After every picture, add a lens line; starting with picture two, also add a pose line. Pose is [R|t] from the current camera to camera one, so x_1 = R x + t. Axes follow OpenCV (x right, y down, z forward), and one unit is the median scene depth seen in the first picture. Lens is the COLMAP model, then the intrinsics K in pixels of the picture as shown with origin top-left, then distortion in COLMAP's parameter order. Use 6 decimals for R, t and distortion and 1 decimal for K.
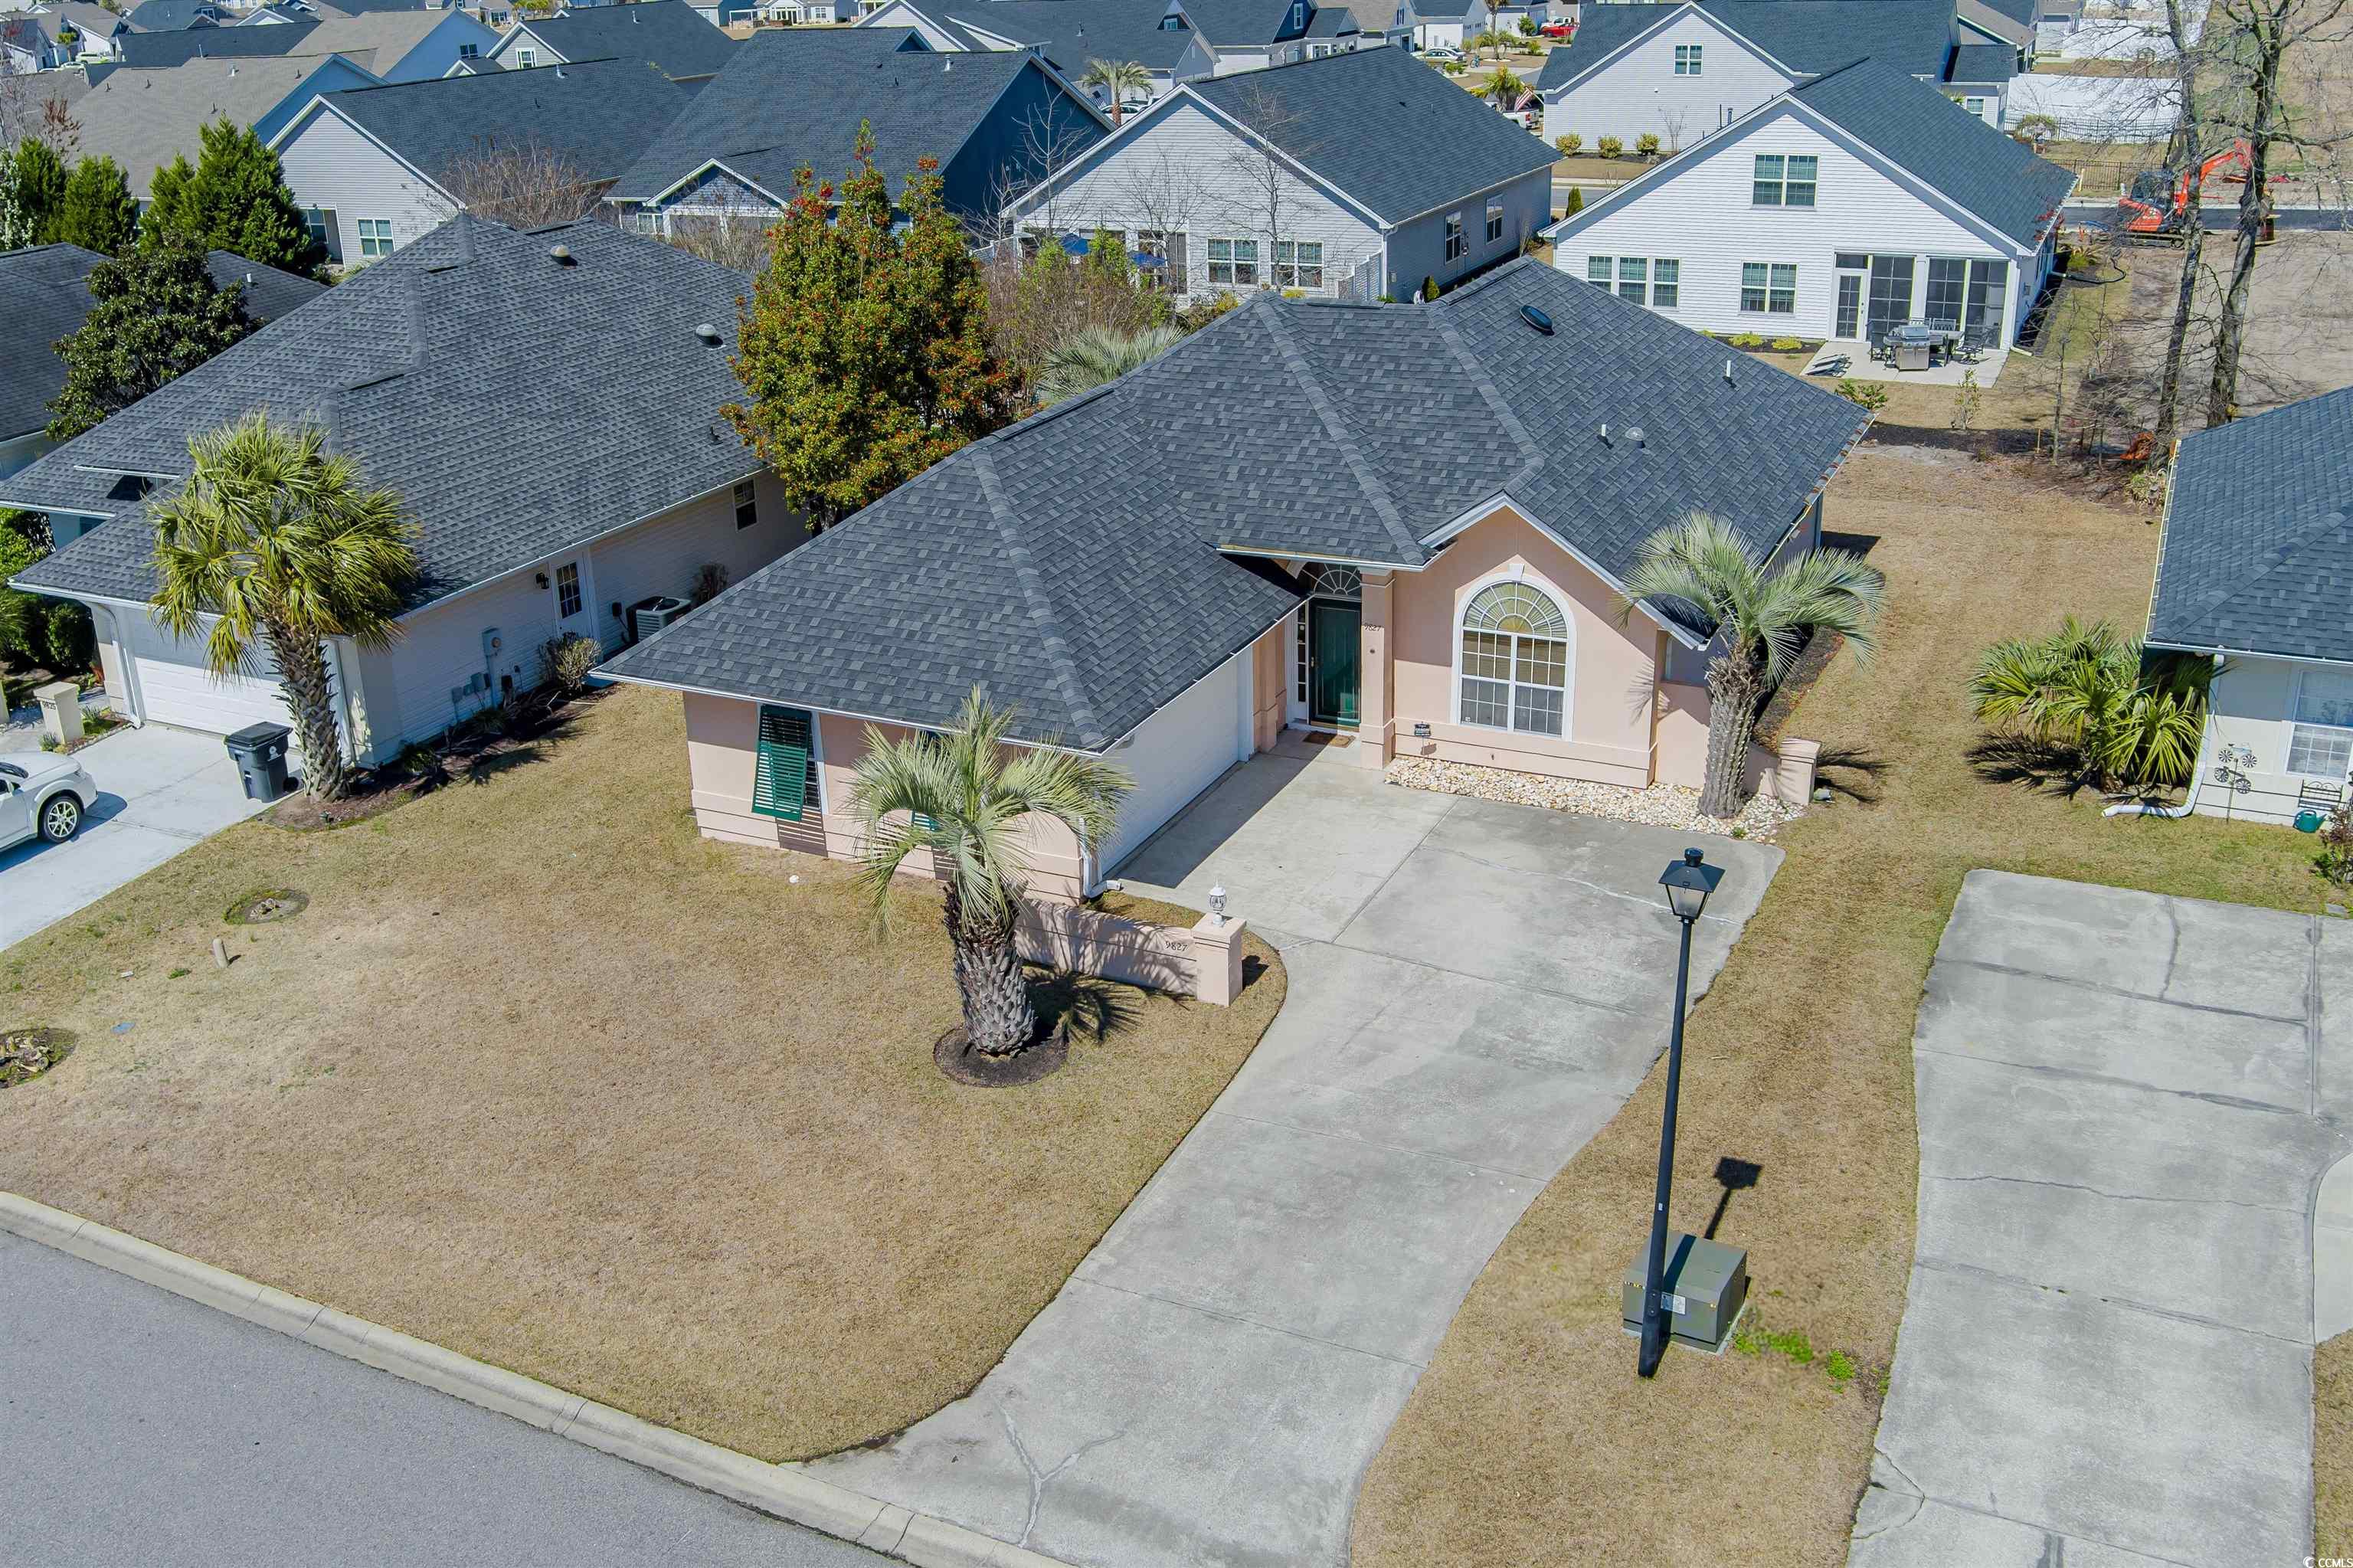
lens RADIAL K [[2094.0, 0, 1072.7], [0, 2094.0, 788.2], [0, 0, 1]] dist [-0.049383, -0.007172]
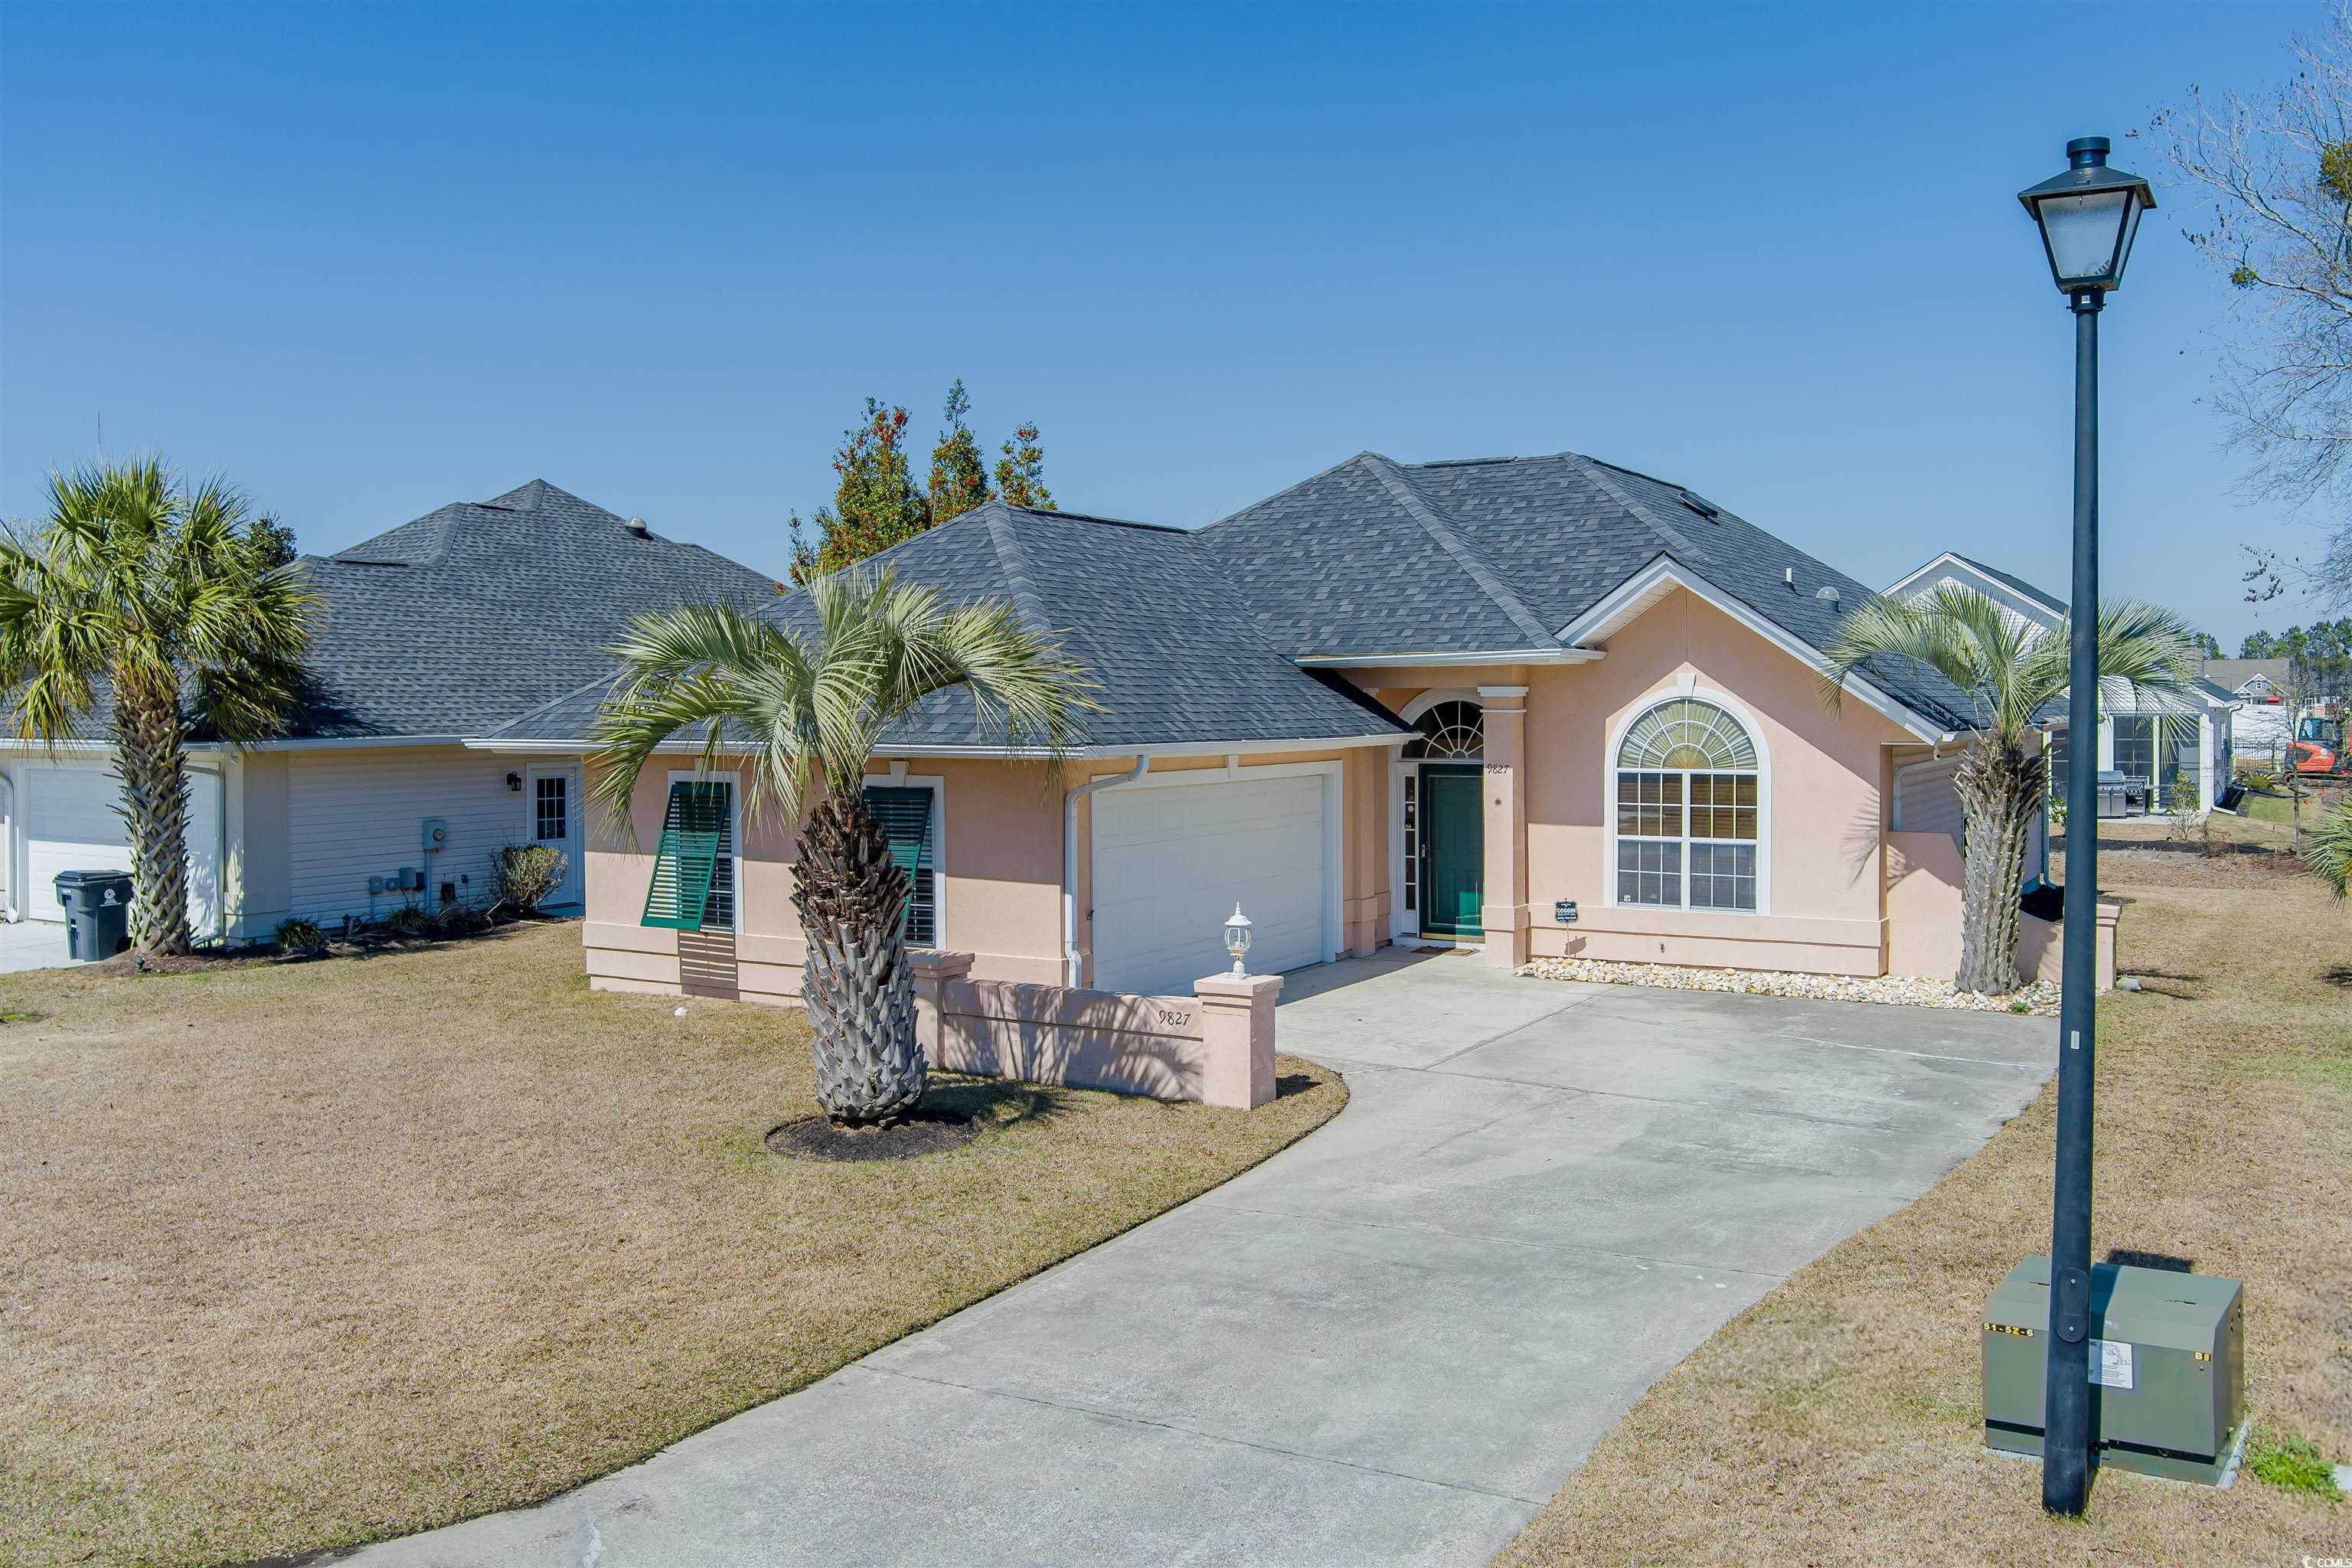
lens RADIAL K [[1871.4, 0, 1176.0], [0, 1871.4, 784.0], [0, 0, 1]] dist [-0.059811, 0.011145]
pose [[0.997323, 0.038959, -0.061883, 0.070369], [-0.058433, 0.933380, -0.354100, 0.180272], [0.043965, 0.356768, 0.933158, 0.369754]]
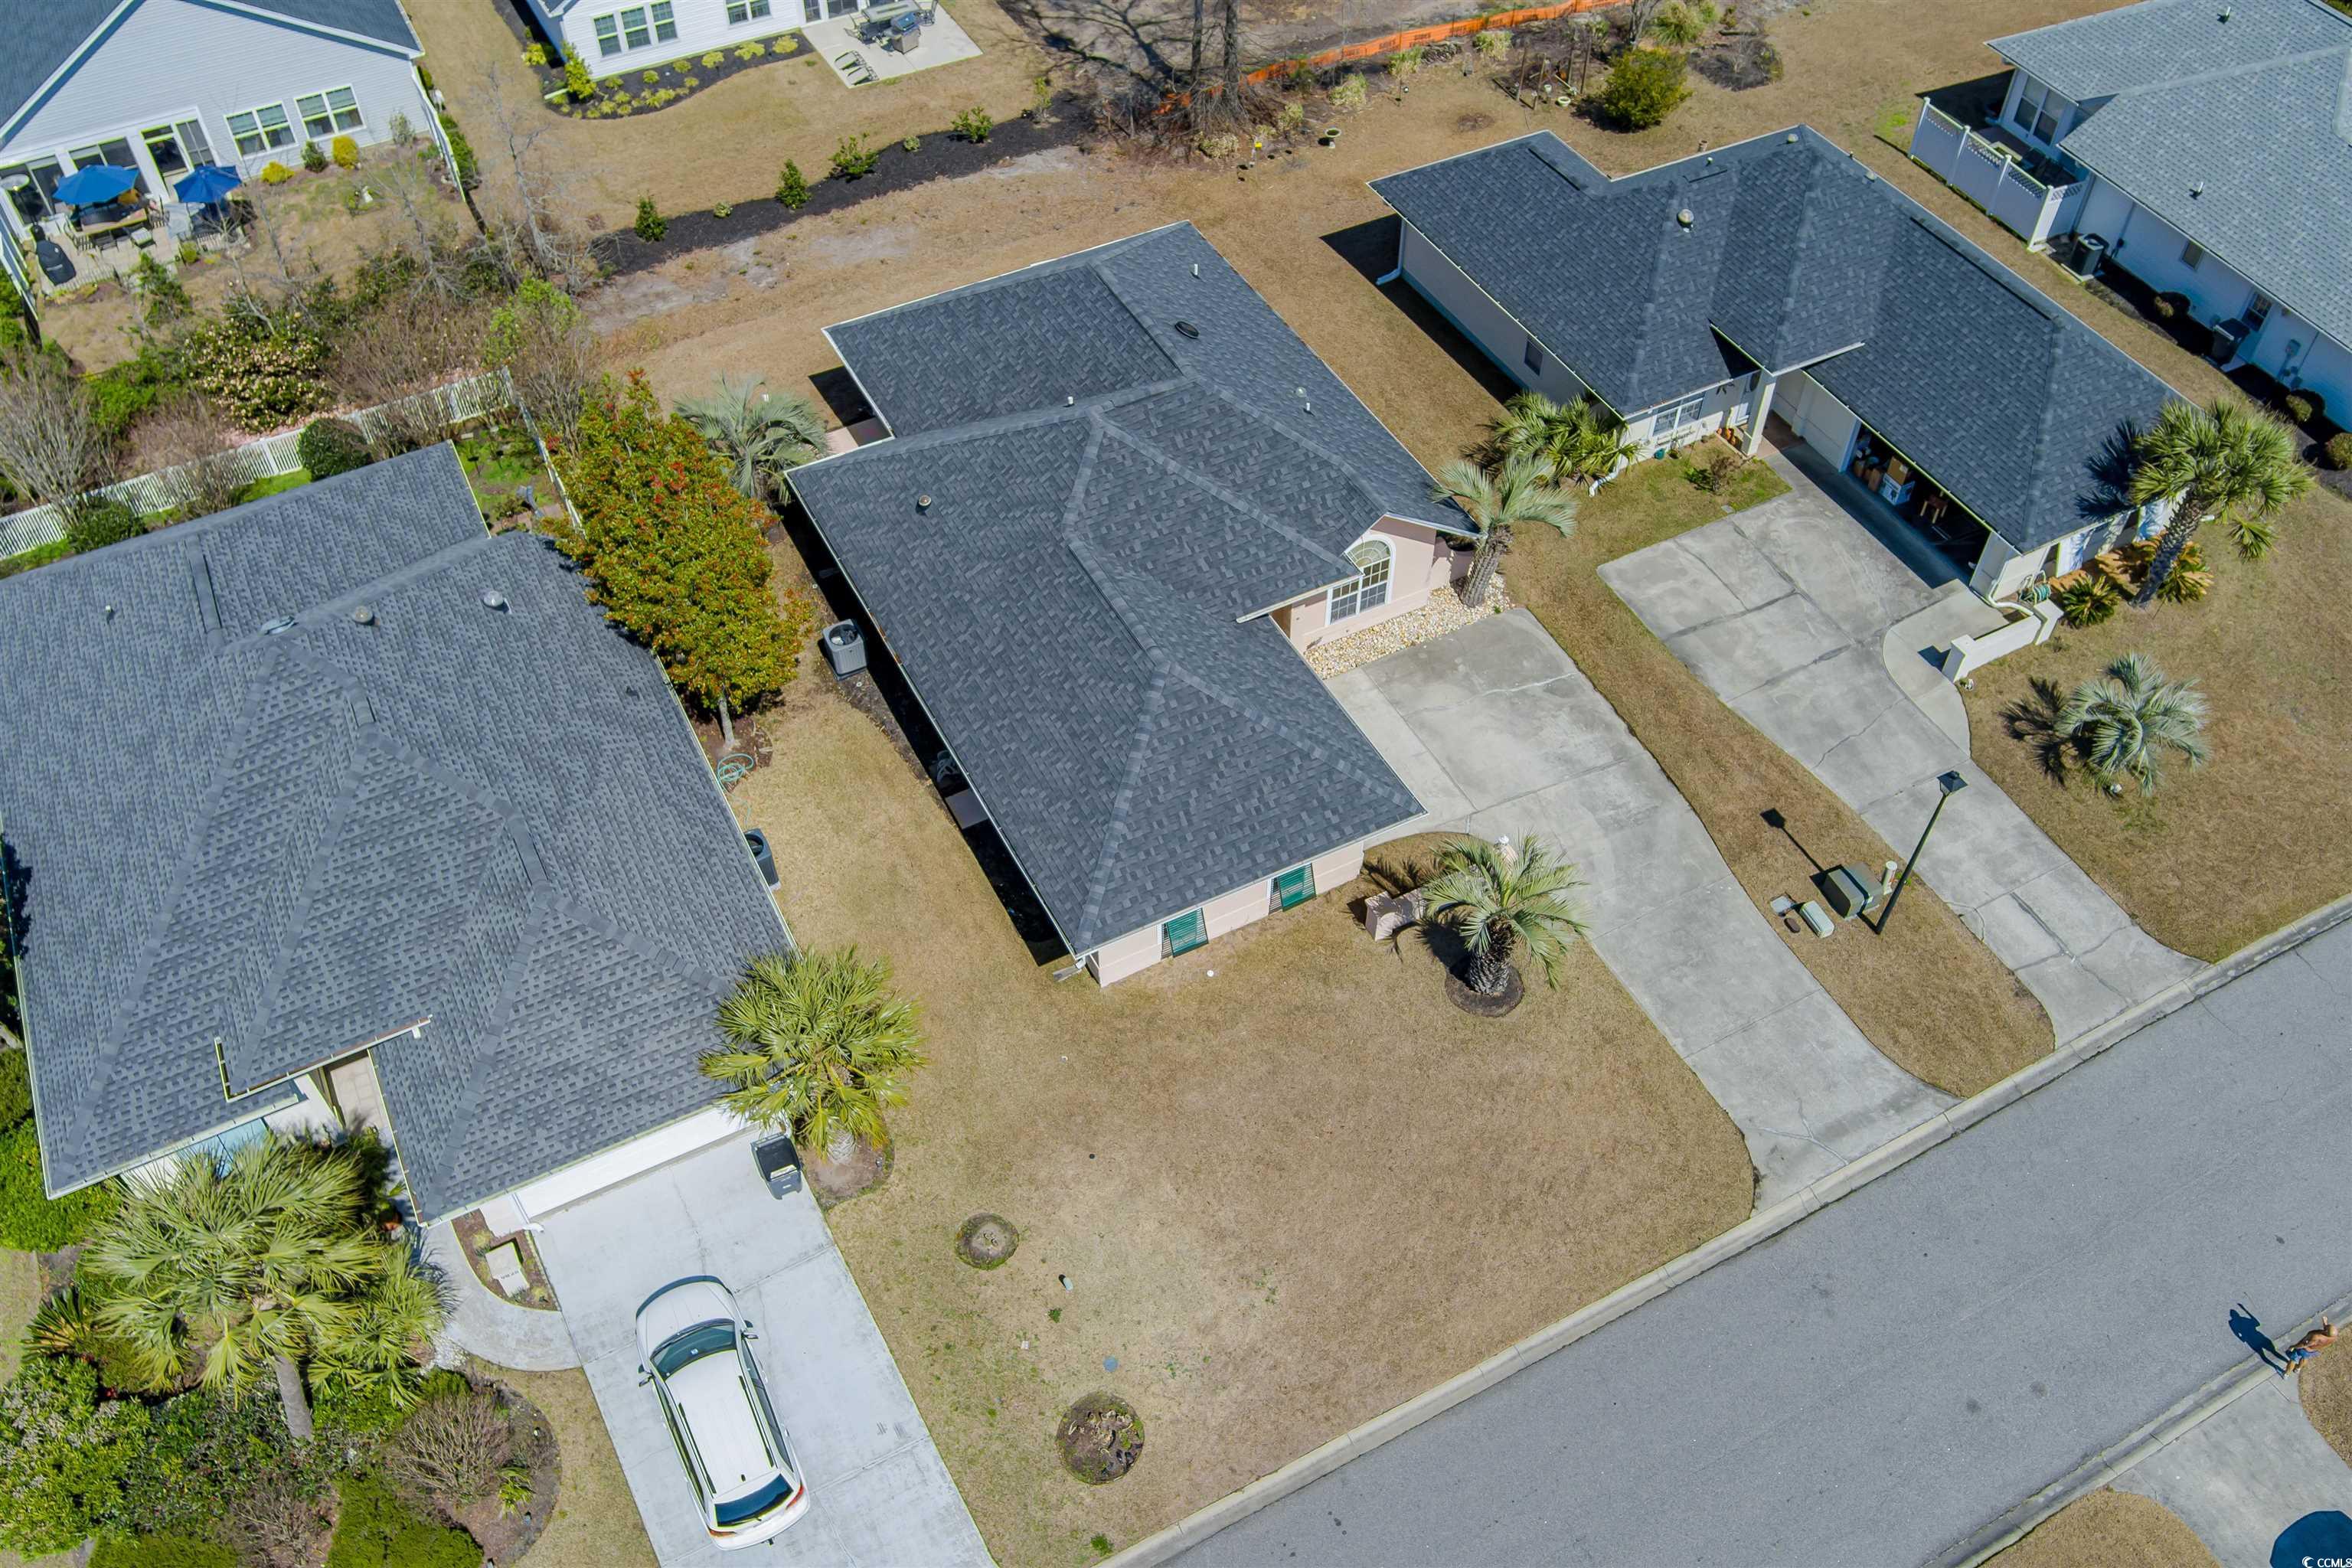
lens RADIAL K [[1871.4, 0, 1176.0], [0, 1871.4, 784.0], [0, 0, 1]] dist [-0.059811, 0.011145]
pose [[0.576093, -0.593534, 0.561991, -0.805939], [0.306020, 0.794160, 0.525035, -0.764512], [-0.757937, -0.130488, 0.639143, 0.163330]]
